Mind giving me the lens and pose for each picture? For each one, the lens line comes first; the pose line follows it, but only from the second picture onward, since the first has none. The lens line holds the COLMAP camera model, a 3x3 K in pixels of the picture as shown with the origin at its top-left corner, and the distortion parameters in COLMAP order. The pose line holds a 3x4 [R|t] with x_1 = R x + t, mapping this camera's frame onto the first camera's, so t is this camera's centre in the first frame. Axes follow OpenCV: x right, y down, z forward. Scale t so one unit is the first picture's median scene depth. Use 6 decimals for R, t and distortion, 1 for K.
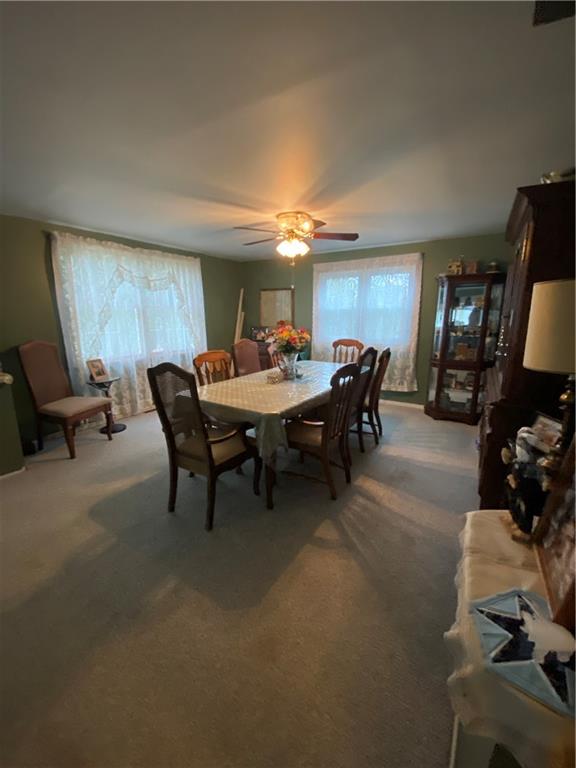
lens RADIAL K [[303.7, 0, 288.0], [0, 303.7, 384.0], [0, 0, 1]] dist [0.000279, -0.000084]
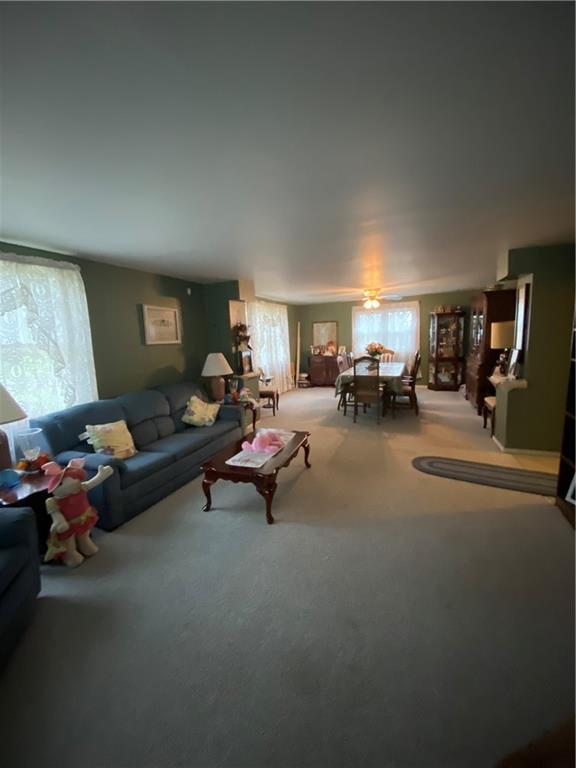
lens RADIAL K [[303.7, 0, 288.0], [0, 303.7, 384.0], [0, 0, 1]] dist [0.000279, -0.000084]
pose [[0.983945, -0.069414, 0.164417, -0.675194], [0.081921, 0.994139, -0.070547, 0.131349], [-0.158556, 0.082883, 0.983865, -0.637439]]
